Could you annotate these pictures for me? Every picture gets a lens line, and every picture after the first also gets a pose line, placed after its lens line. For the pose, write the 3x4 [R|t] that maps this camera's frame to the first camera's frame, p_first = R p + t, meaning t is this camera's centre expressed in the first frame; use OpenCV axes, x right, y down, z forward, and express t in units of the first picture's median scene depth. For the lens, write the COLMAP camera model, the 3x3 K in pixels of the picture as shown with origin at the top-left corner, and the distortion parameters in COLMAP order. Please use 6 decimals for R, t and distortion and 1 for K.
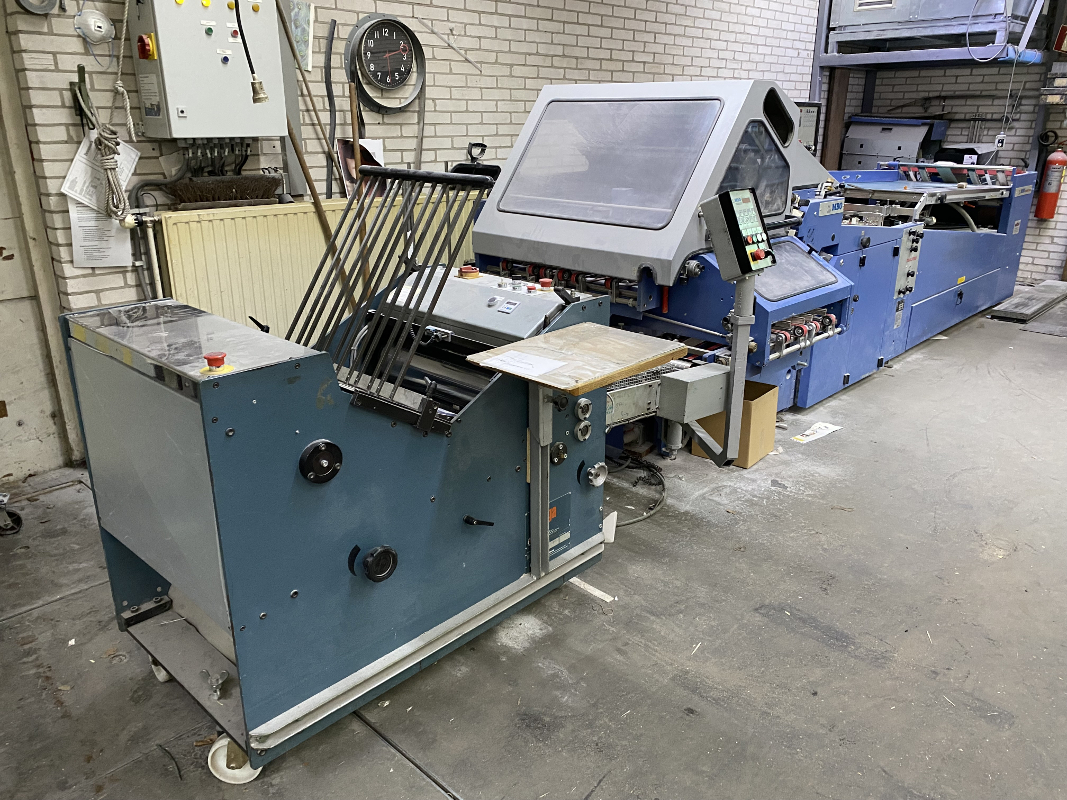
lens RADIAL K [[809.5, 0, 539.9], [0, 809.5, 392.4], [0, 0, 1]] dist [0.036178, -0.029606]
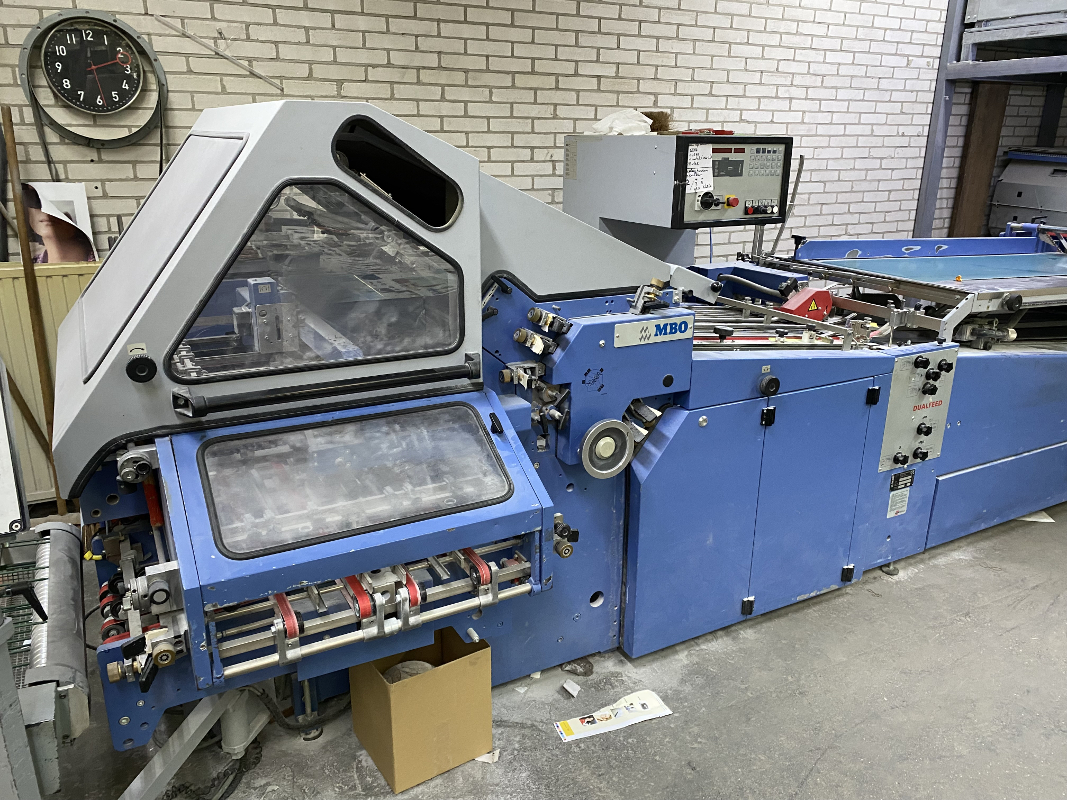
lens RADIAL K [[810.8, 0, 538.7], [0, 810.8, 401.9], [0, 0, 1]] dist [0.023908, -0.011502]
pose [[0.951734, 0.103013, -0.289120, 0.481994], [-0.106654, 0.994291, 0.003178, -0.185343], [0.287797, 0.027811, 0.957287, 0.484568]]
